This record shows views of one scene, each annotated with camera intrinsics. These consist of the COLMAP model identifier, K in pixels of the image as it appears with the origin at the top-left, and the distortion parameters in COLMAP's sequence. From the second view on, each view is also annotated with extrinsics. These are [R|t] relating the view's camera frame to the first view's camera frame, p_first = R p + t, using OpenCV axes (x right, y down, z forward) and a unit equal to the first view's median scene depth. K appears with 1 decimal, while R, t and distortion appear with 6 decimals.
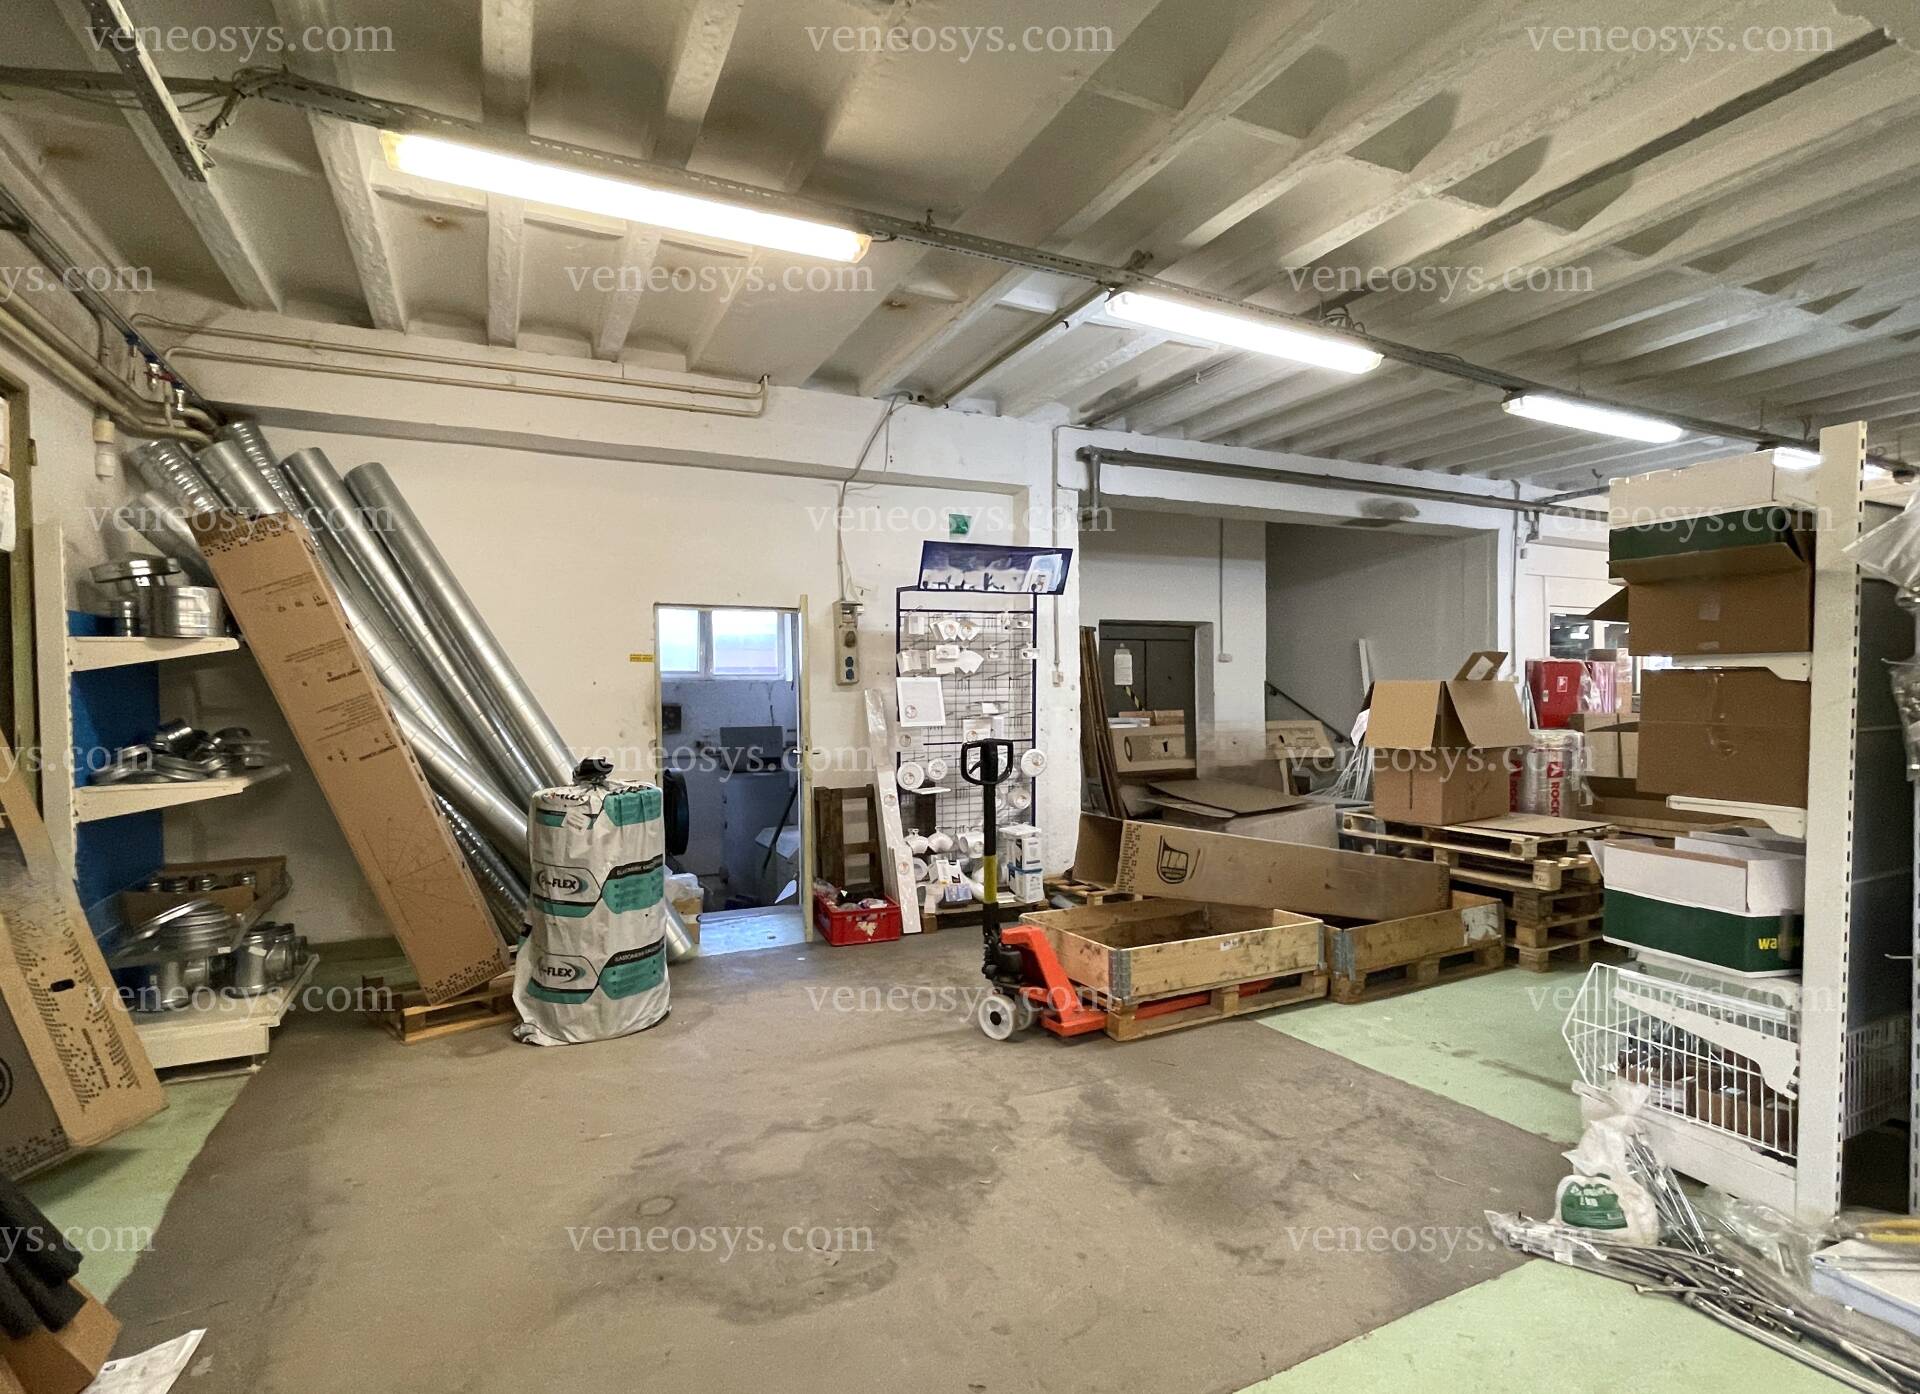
lens RADIAL K [[957.3, 0, 958.9], [0, 957.3, 709.1], [0, 0, 1]] dist [0.002713, 0.000487]
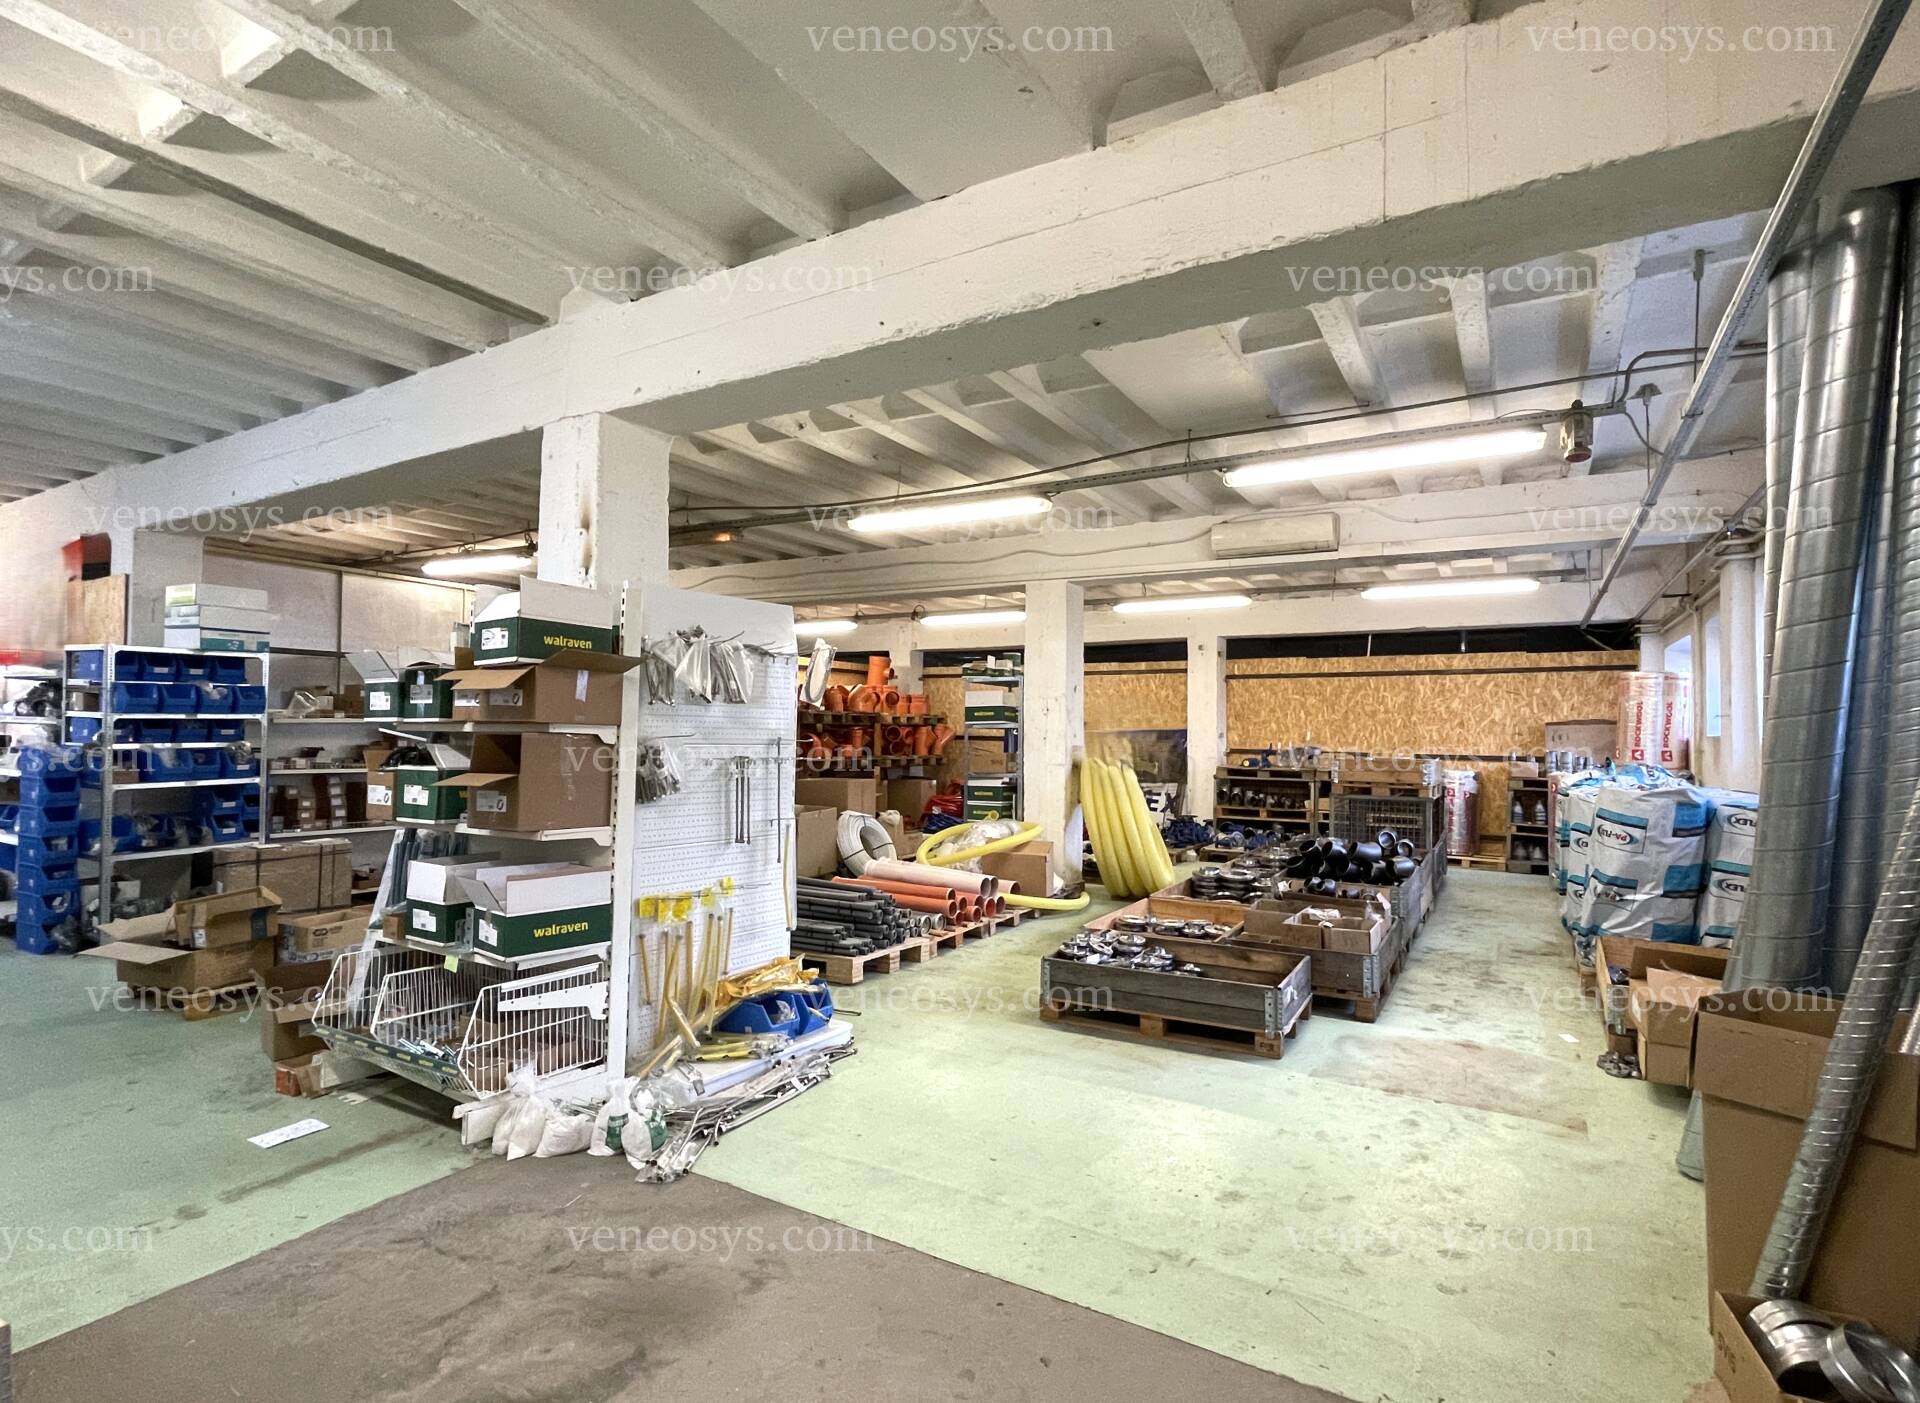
lens RADIAL K [[962.8, 0, 955.4], [0, 962.8, 705.5], [0, 0, 1]] dist [0.000984, 0.000374]
pose [[-0.545584, 0.032530, 0.837425, -0.607671], [0.003792, 0.999332, -0.036349, -0.027037], [-0.838048, -0.016656, -0.545342, 1.148089]]
